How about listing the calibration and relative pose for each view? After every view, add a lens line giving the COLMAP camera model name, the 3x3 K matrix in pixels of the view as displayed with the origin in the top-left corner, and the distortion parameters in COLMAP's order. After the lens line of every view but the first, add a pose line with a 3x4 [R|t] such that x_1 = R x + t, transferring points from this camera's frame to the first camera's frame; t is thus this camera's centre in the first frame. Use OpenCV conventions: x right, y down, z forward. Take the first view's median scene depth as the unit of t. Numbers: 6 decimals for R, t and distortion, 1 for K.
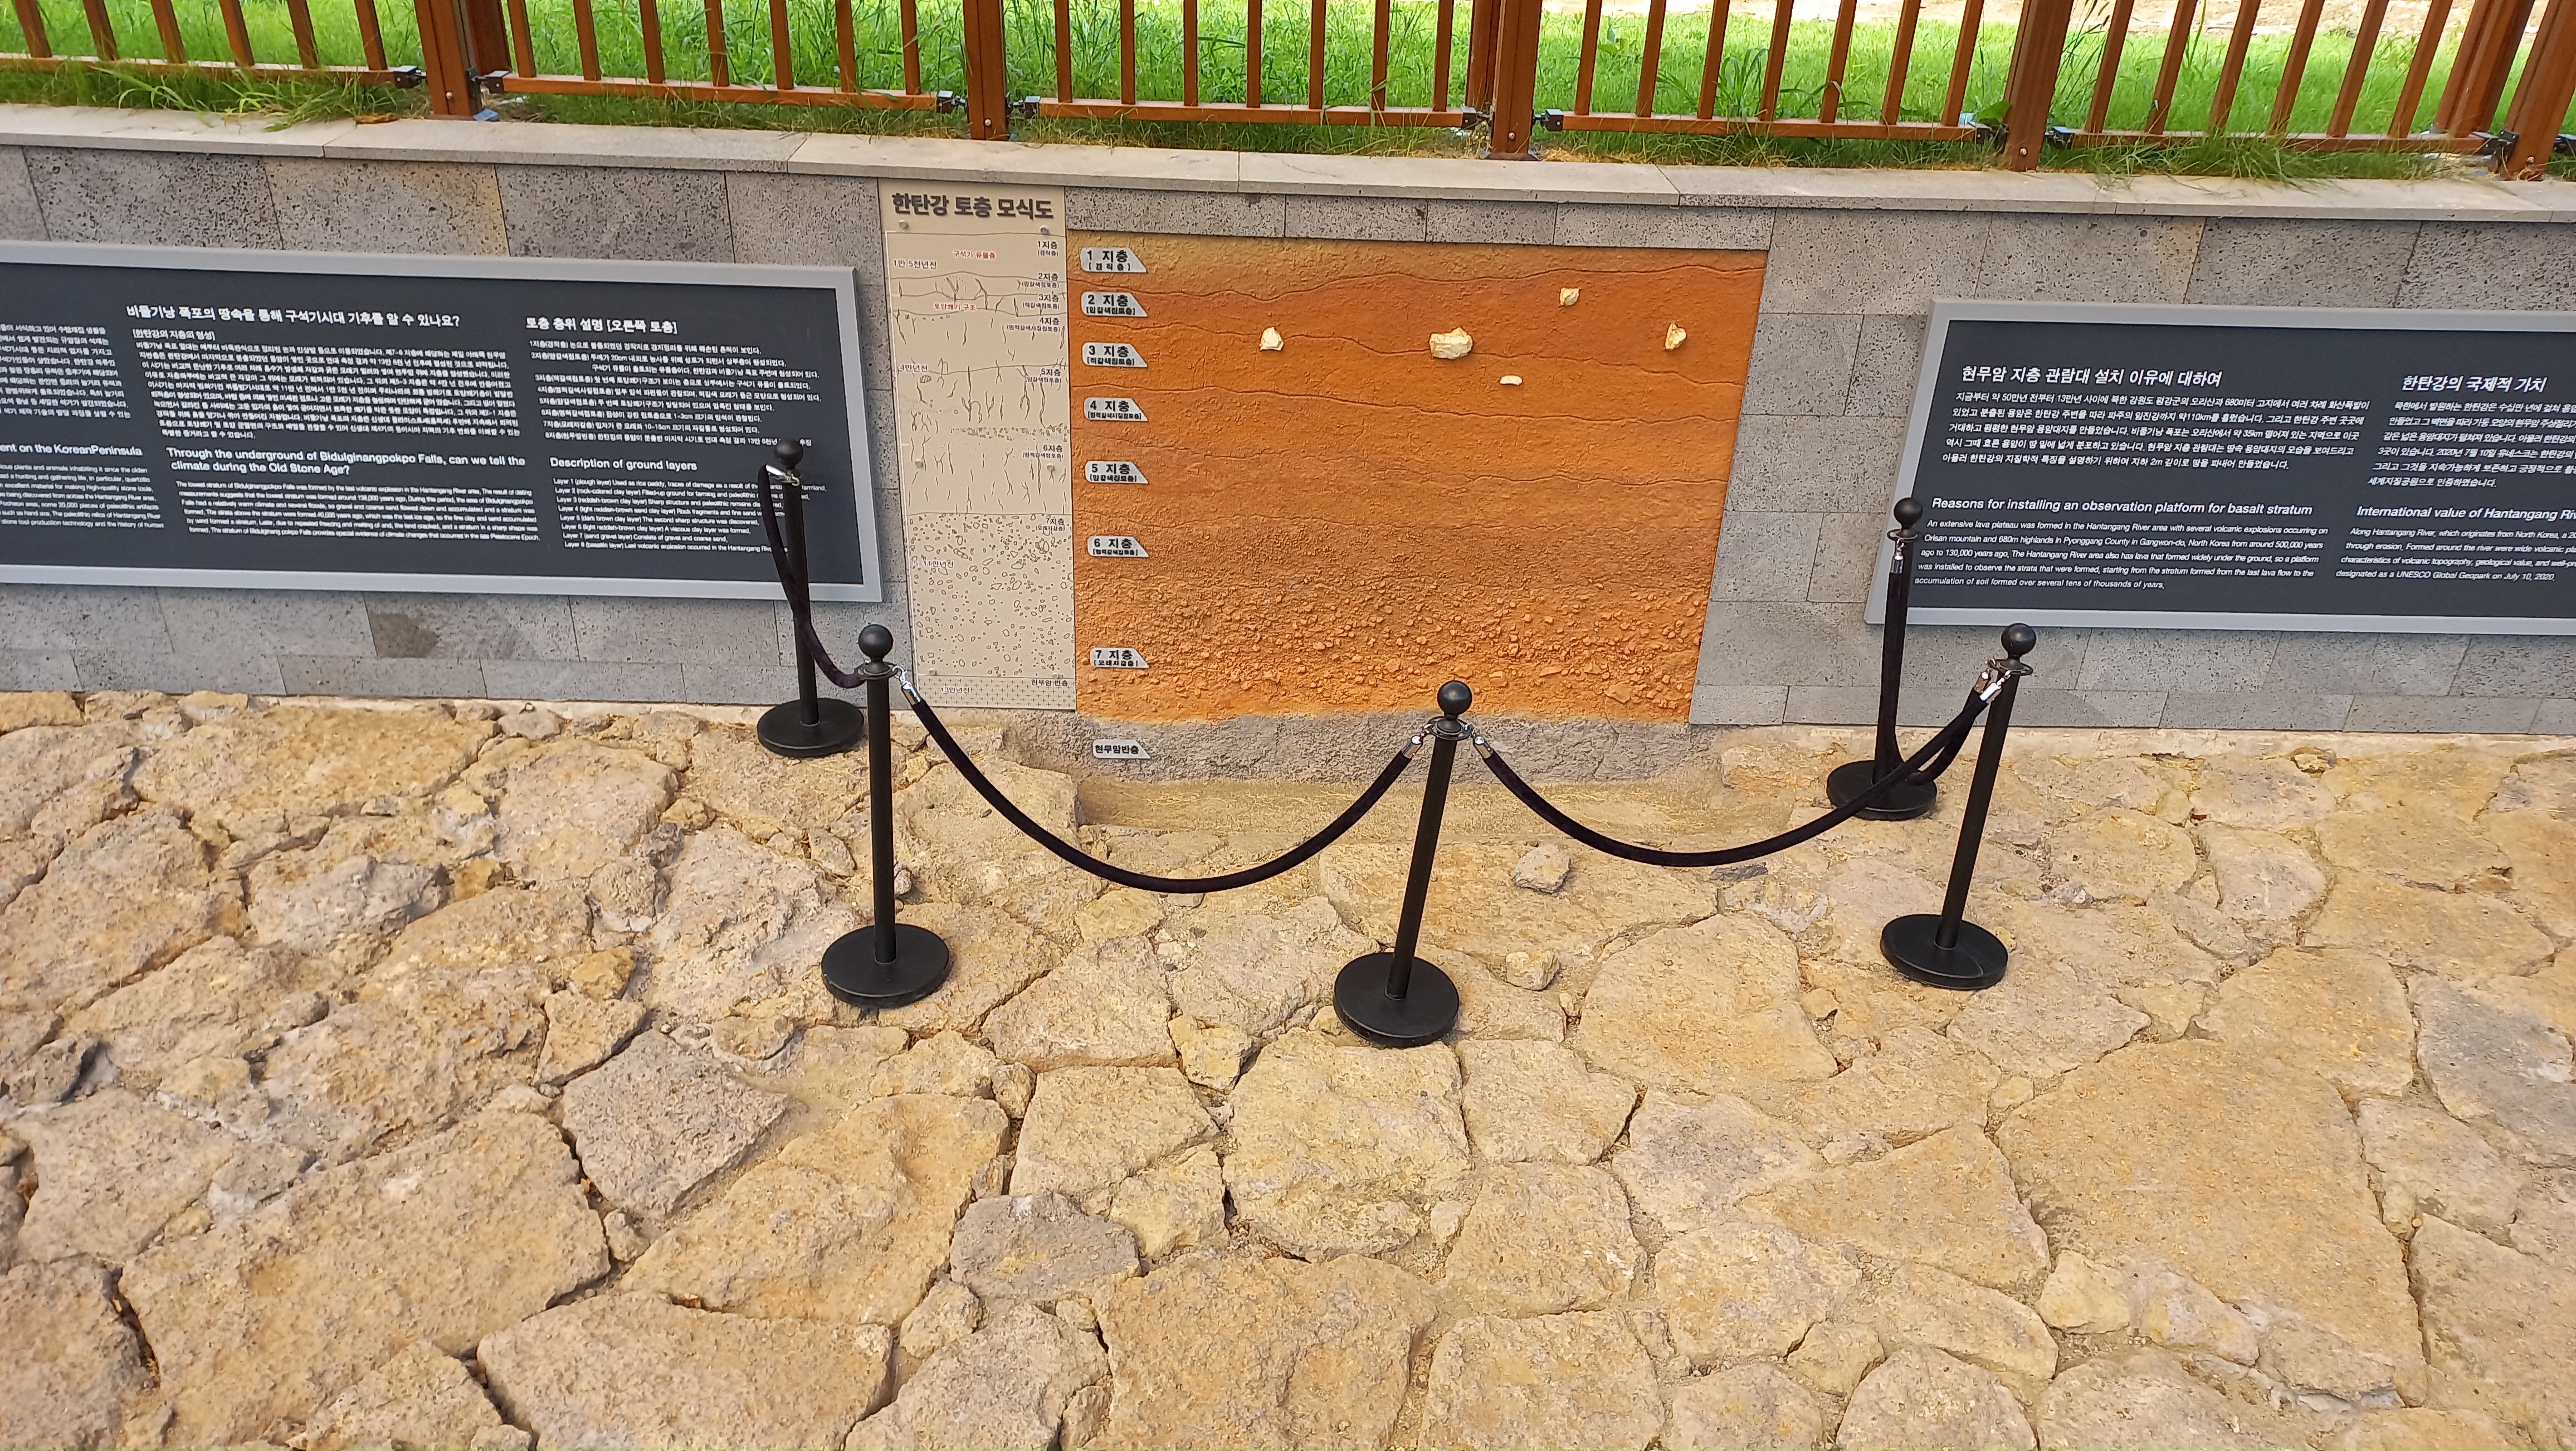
lens RADIAL K [[1901.0, 0, 1285.1], [0, 1901.0, 749.6], [0, 0, 1]] dist [0.059123, -0.040068]
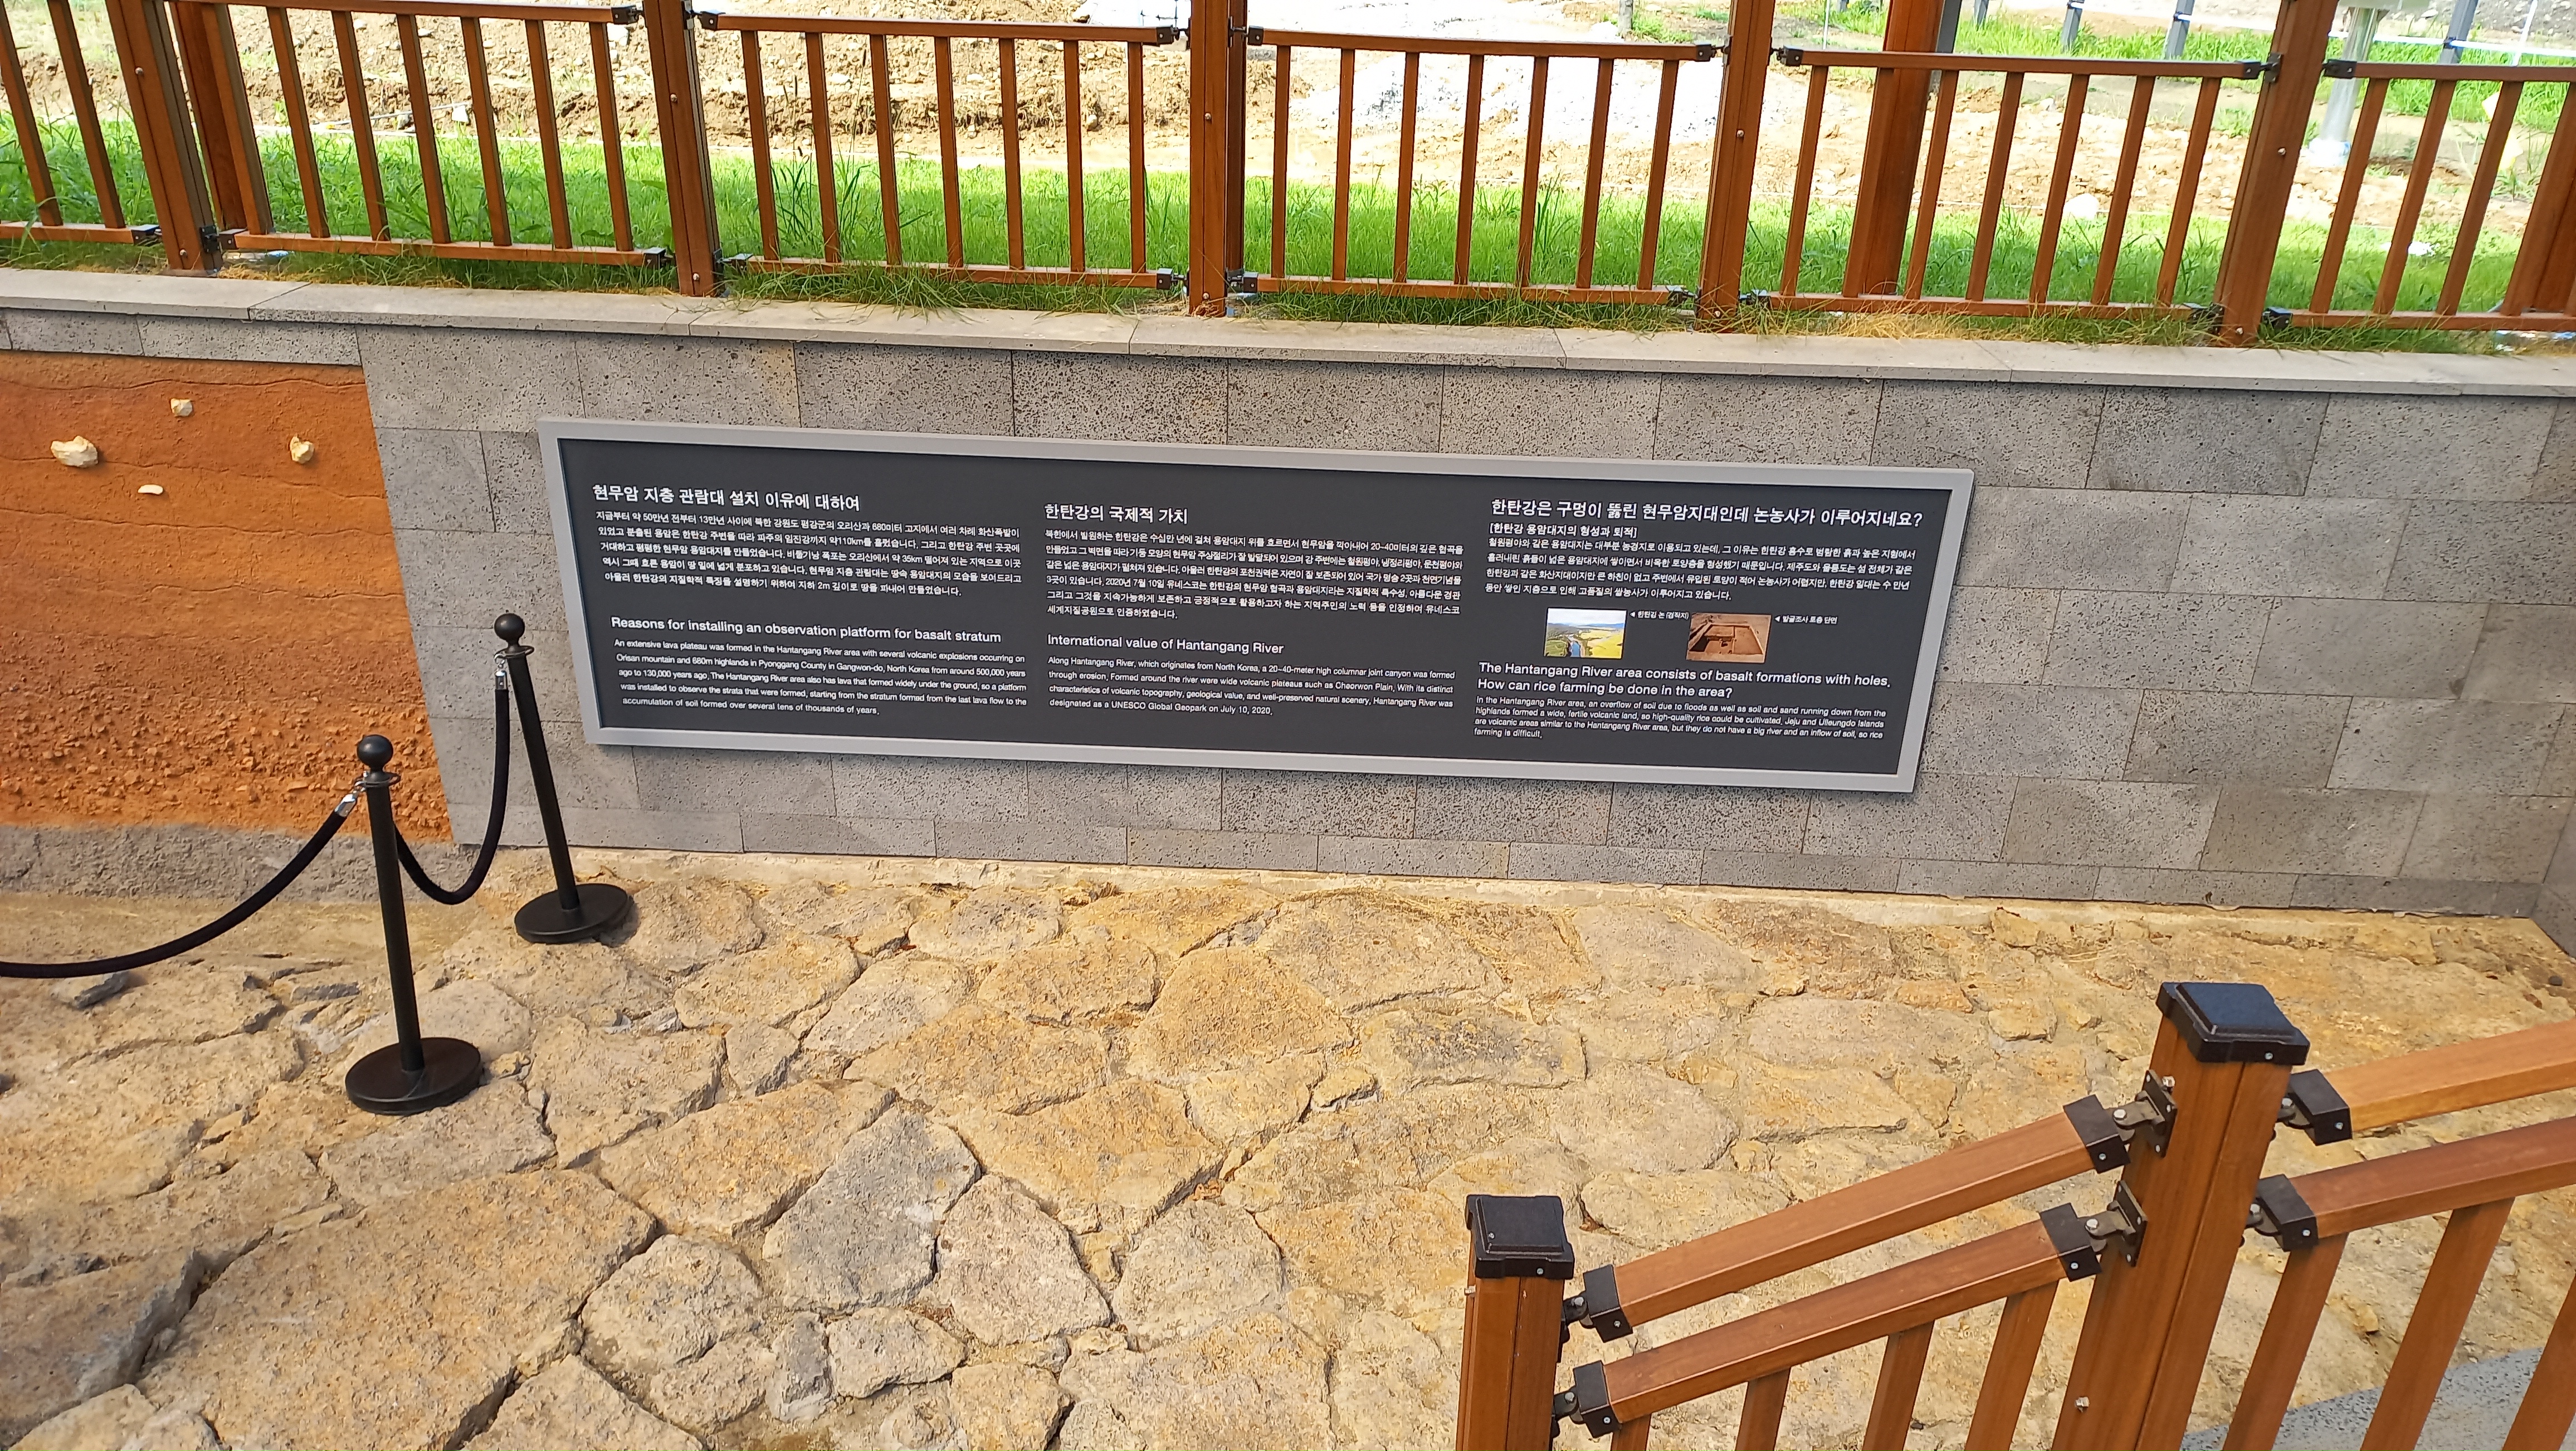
lens RADIAL K [[1901.0, 0, 1276.9], [0, 1901.0, 770.3], [0, 0, 1]] dist [0.059123, -0.040068]
pose [[0.998207, 0.018619, -0.056893, 0.747276], [-0.022763, 0.997066, -0.073083, 0.012727], [0.055365, 0.074247, 0.995702, 0.036047]]
